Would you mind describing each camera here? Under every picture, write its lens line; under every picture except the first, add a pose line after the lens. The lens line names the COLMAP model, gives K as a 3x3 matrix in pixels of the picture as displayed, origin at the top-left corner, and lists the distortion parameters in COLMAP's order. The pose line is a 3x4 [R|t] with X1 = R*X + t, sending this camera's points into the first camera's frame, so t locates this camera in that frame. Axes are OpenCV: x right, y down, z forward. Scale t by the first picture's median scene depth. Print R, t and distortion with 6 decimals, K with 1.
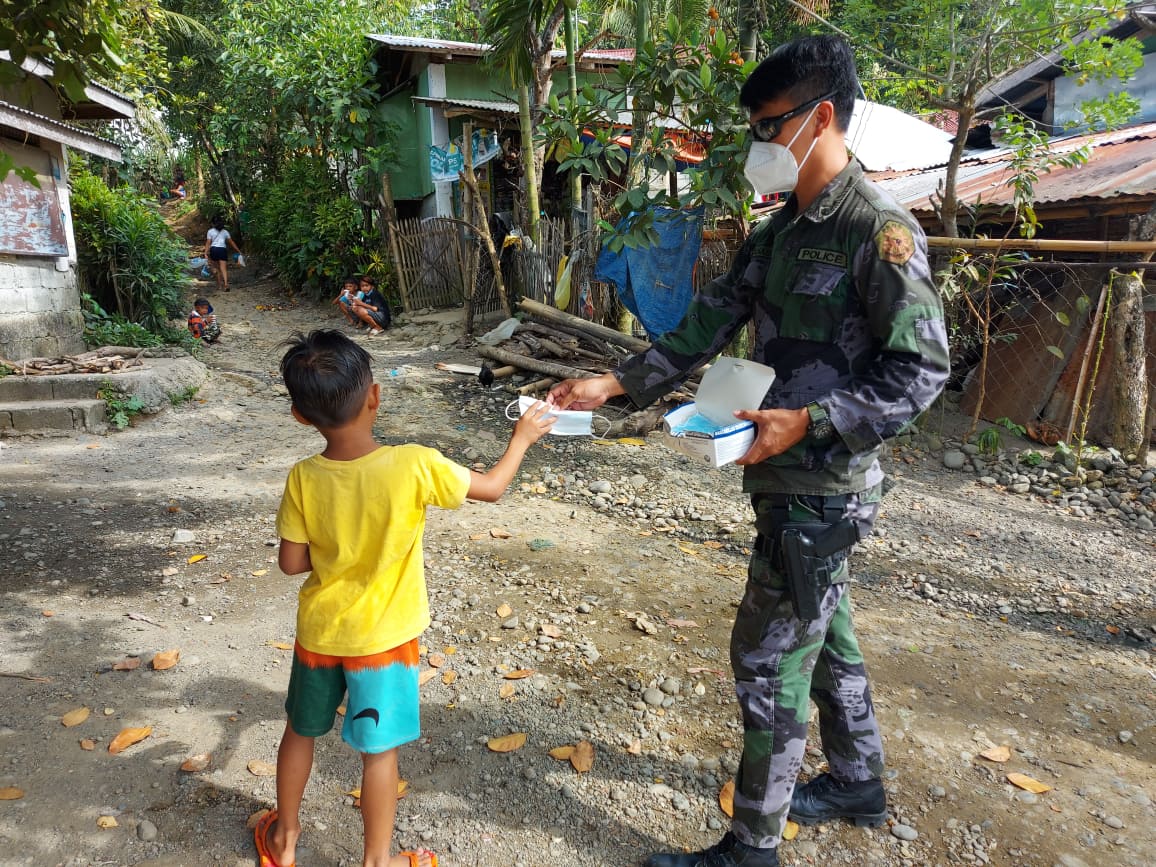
lens RADIAL K [[843.2, 0, 570.1], [0, 843.2, 432.8], [0, 0, 1]] dist [0.082093, -0.112001]
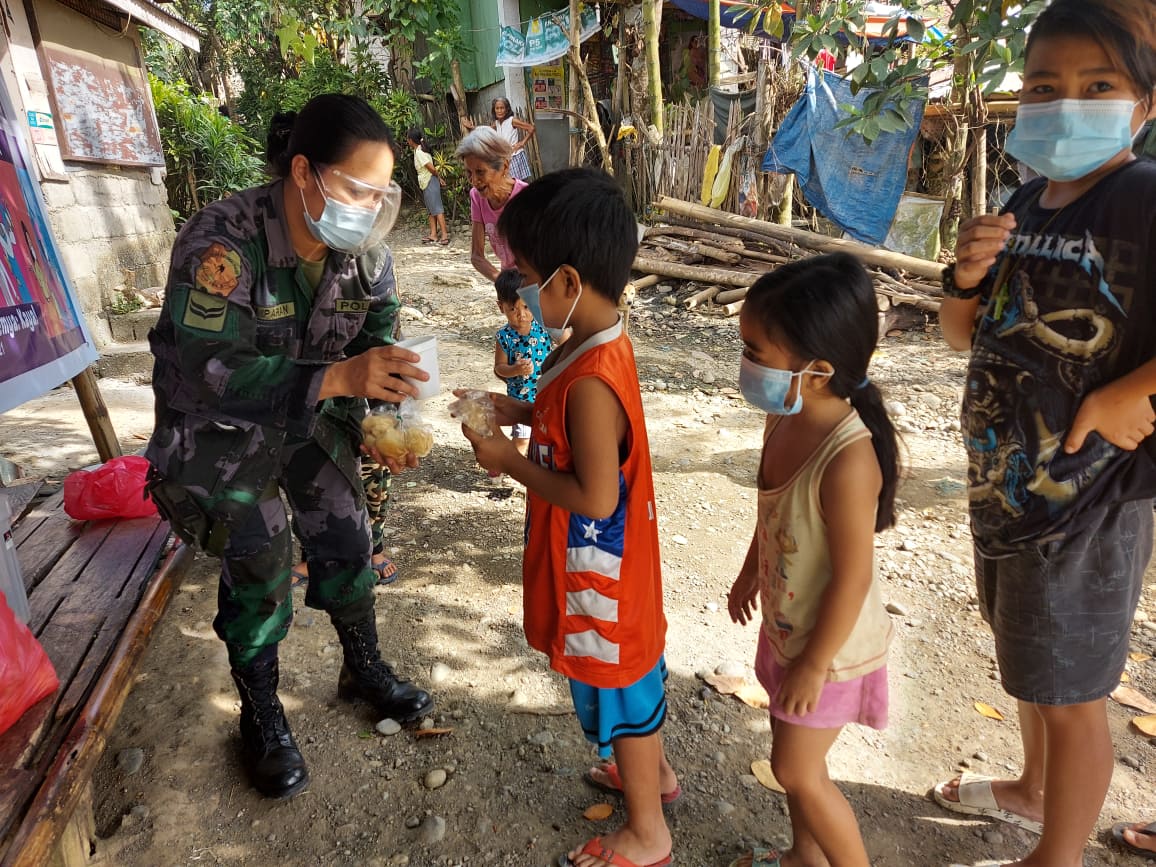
lens RADIAL K [[843.2, 0, 570.1], [0, 843.2, 432.8], [0, 0, 1]] dist [0.082093, -0.112001]
pose [[0.998533, -0.046560, 0.027629, -0.194438], [0.043246, 0.992951, 0.110356, -0.015194], [-0.032572, -0.108999, 0.993508, 0.089463]]
